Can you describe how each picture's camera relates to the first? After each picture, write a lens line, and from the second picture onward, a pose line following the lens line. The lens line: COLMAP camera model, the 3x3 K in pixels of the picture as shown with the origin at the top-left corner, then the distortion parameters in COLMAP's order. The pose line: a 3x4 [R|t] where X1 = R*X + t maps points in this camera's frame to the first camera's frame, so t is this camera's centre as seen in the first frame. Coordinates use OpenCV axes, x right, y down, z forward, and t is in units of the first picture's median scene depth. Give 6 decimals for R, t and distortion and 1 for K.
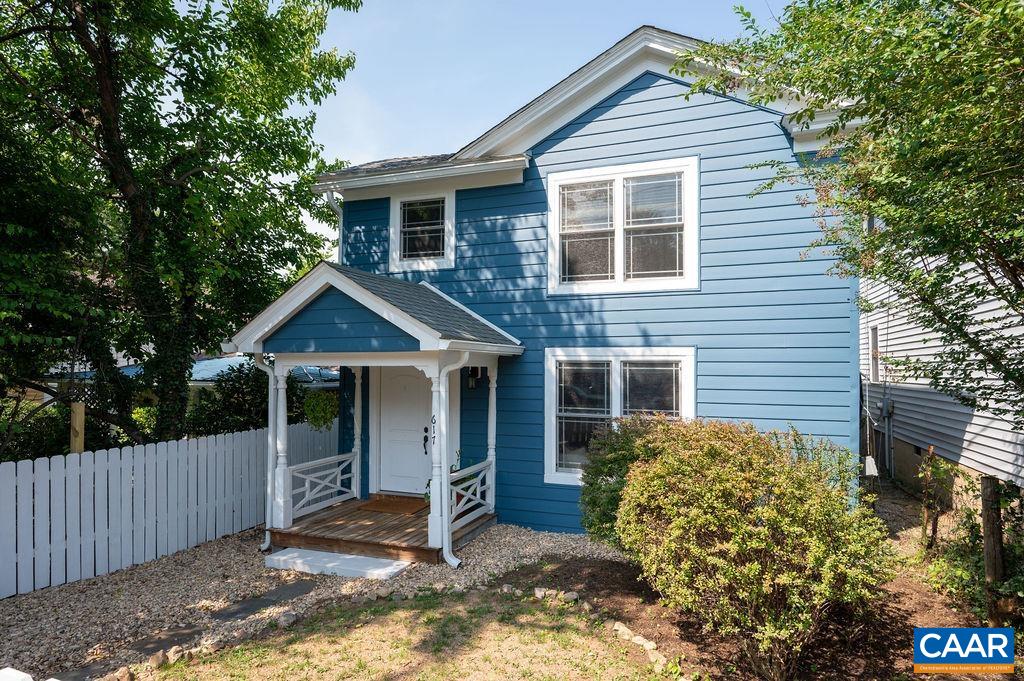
lens RADIAL K [[573.9, 0, 499.4], [0, 573.9, 376.4], [0, 0, 1]] dist [-0.005198, -0.000319]
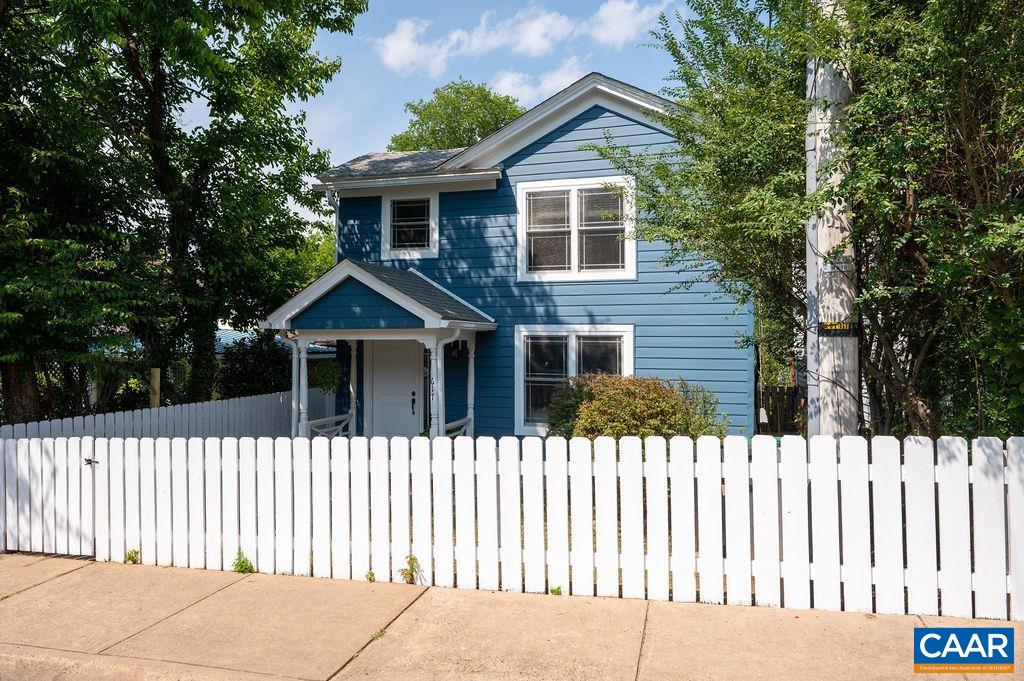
lens RADIAL K [[663.0, 0, 478.9], [0, 663.0, 353.4], [0, 0, 1]] dist [0.001367, -0.001549]
pose [[0.998704, -0.001425, 0.050865, -0.070129], [0.001244, 0.999993, 0.003592, 0.006212], [-0.050870, -0.003524, 0.998699, -0.416634]]
